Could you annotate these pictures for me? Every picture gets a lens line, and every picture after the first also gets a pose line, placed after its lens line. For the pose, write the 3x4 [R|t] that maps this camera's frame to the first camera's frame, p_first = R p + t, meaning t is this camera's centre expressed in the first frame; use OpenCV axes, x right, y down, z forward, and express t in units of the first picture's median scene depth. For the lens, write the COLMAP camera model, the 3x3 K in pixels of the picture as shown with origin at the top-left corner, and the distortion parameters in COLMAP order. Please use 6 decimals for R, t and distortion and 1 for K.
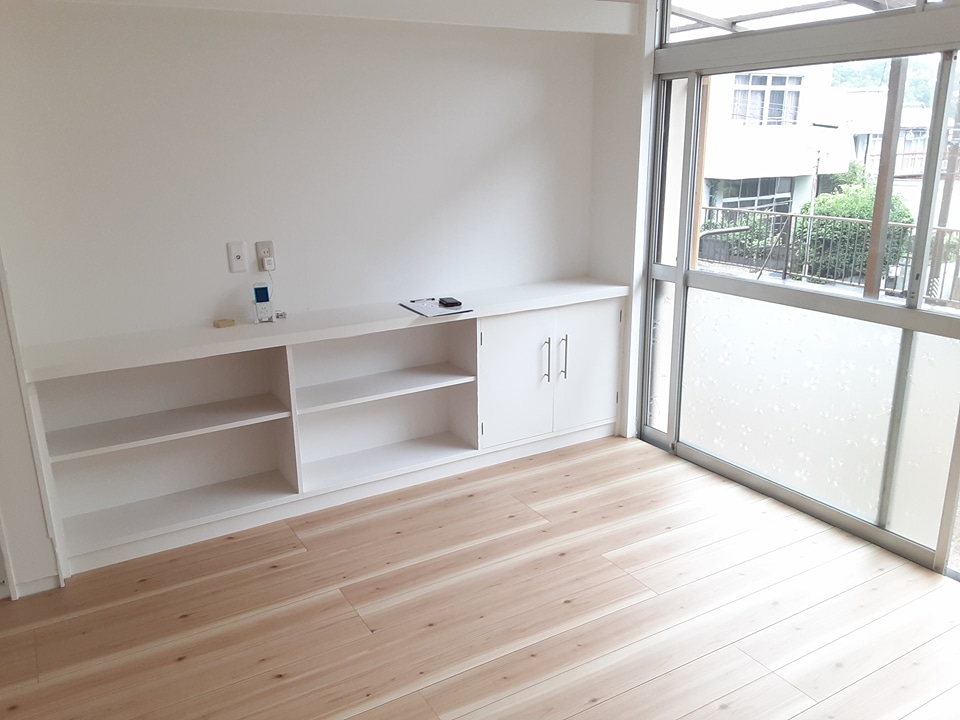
lens RADIAL K [[773.3, 0, 478.5], [0, 773.3, 362.7], [0, 0, 1]] dist [0.110685, -0.143260]
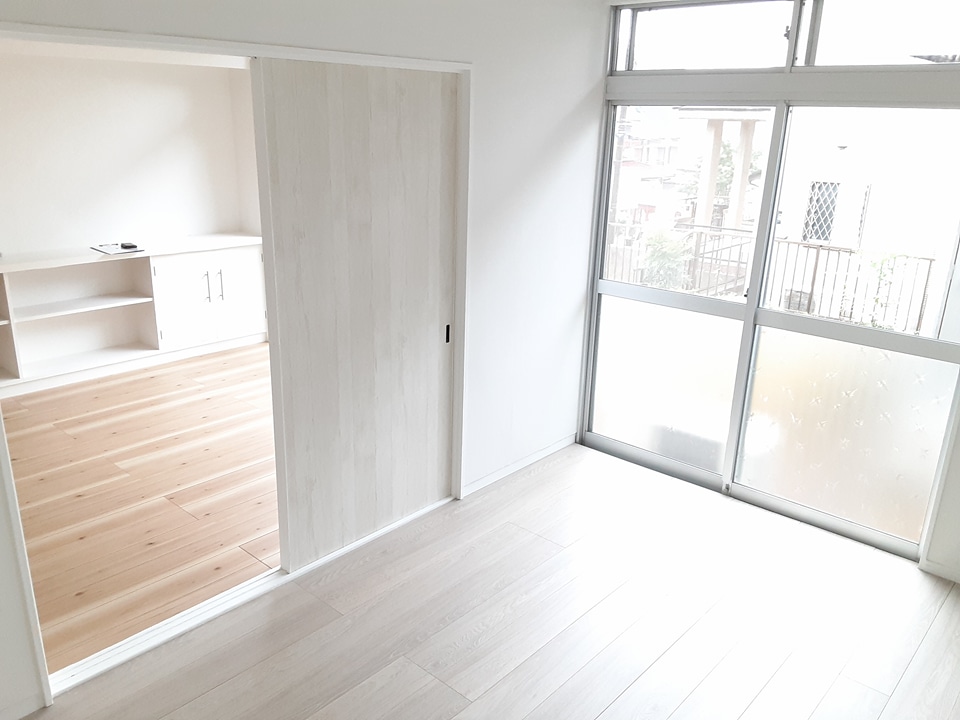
lens RADIAL K [[773.3, 0, 460.6], [0, 773.3, 365.4], [0, 0, 1]] dist [0.110685, -0.143260]
pose [[0.958763, -0.052363, 0.279342, 0.137536], [0.042536, 0.998248, 0.041129, 0.112664], [-0.281006, -0.027551, 0.959310, -0.599581]]
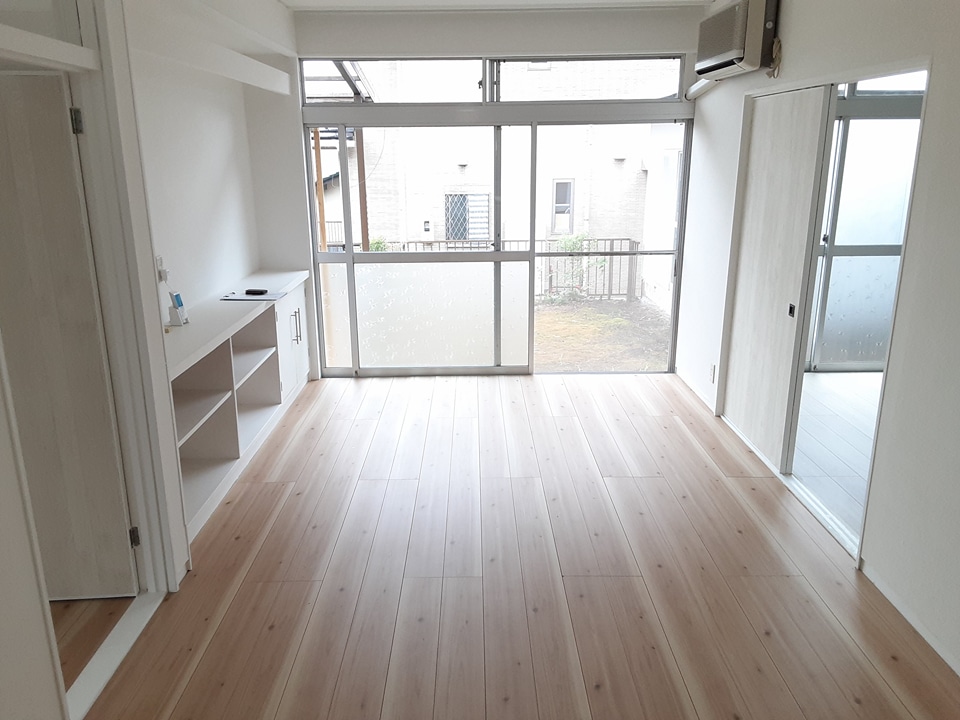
lens RADIAL K [[773.3, 0, 479.8], [0, 773.3, 364.1], [0, 0, 1]] dist [0.110685, -0.143260]
pose [[0.497512, -0.222622, 0.838404, -0.982284], [0.243706, 0.963452, 0.111210, -0.017616], [-0.832520, 0.148995, 0.533584, 0.015084]]
